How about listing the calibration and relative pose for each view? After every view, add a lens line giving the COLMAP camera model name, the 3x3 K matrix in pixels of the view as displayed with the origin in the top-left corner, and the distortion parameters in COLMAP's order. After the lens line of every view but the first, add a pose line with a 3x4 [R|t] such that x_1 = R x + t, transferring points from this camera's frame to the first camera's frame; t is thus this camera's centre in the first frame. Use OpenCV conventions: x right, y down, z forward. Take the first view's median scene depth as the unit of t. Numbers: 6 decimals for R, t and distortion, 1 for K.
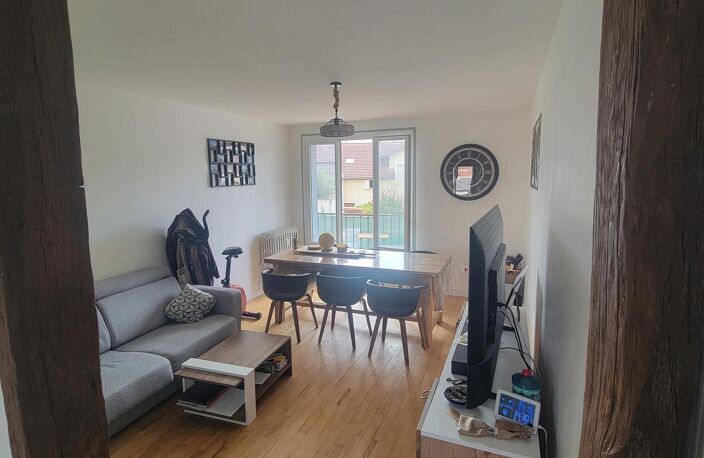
lens RADIAL K [[381.0, 0, 351.8], [0, 381.0, 223.5], [0, 0, 1]] dist [0.000974, -0.000198]
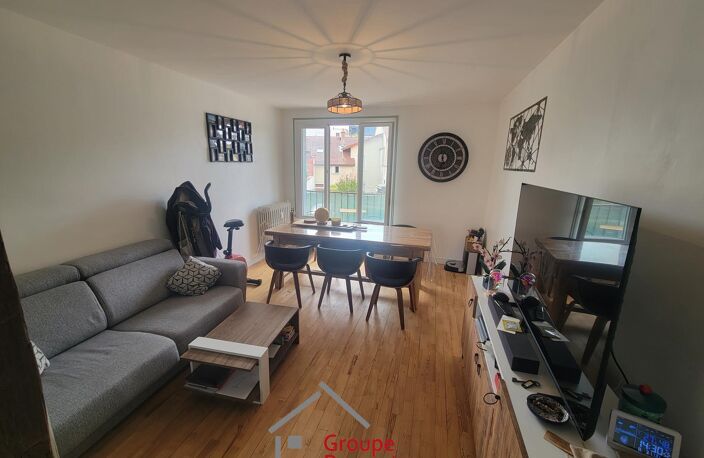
lens RADIAL K [[285.1, 0, 352.0], [0, 285.1, 229.0], [0, 0, 1]] dist [0.000401, 0.000147]
pose [[0.992776, 0.009077, 0.119638, -0.090667], [-0.020897, 0.994975, 0.097916, 0.003201], [-0.118148, -0.099709, 0.987977, 0.195647]]
